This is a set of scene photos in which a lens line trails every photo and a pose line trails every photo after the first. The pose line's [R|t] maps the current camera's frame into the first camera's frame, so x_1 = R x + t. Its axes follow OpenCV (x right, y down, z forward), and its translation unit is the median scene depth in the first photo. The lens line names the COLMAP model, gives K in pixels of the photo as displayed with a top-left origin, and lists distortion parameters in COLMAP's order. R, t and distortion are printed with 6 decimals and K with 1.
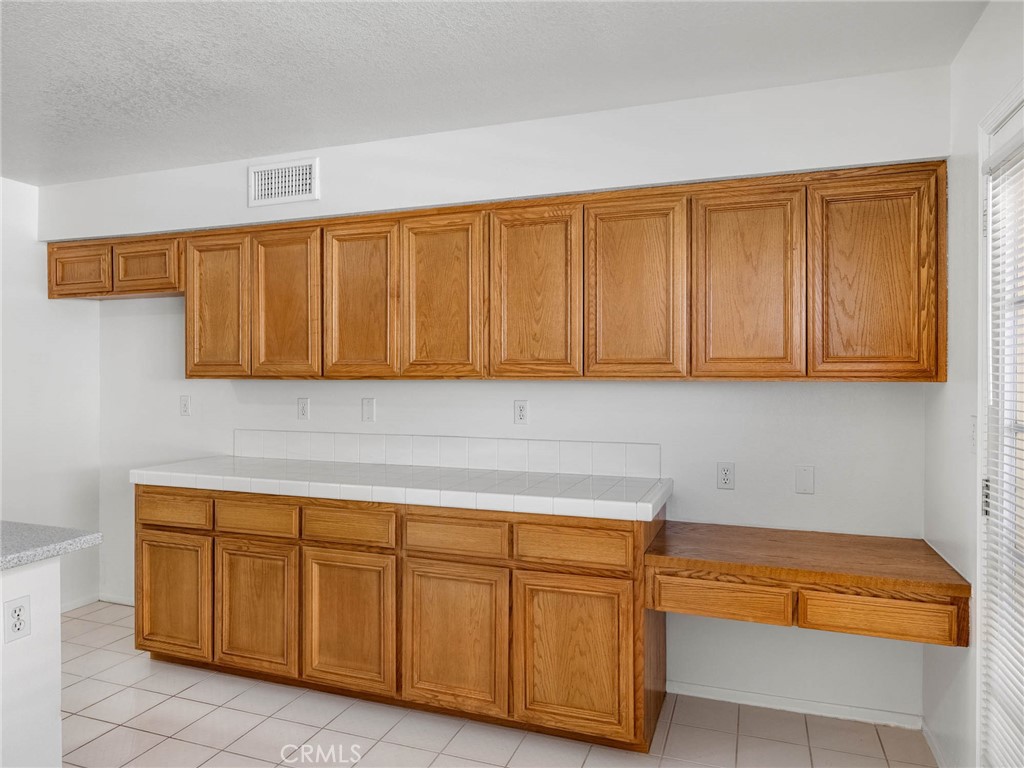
lens RADIAL K [[657.6, 0, 512.0], [0, 657.6, 384.0], [0, 0, 1]] dist [-0.001090, -0.000252]
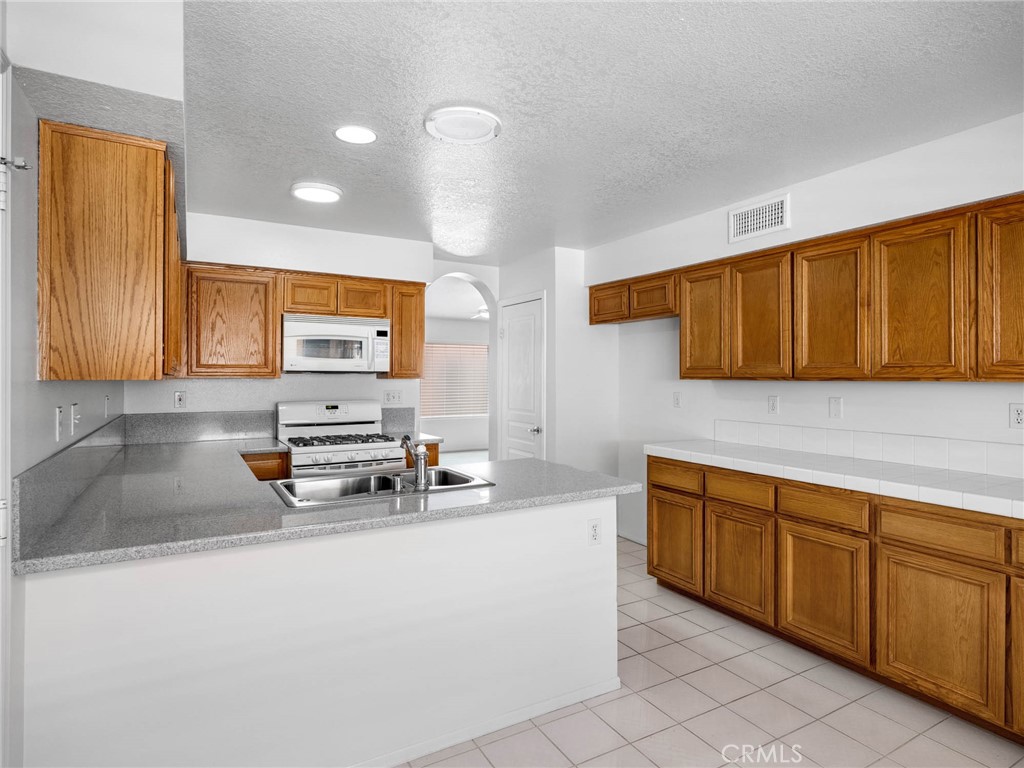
lens RADIAL K [[564.7, 0, 513.5], [0, 564.7, 374.9], [0, 0, 1]] dist [-0.002474, 0.000031]
pose [[0.763292, -0.001264, -0.646052, -0.018378], [-0.009018, 0.999880, -0.012611, 0.000592], [0.645991, 0.015452, 0.763189, -0.101021]]
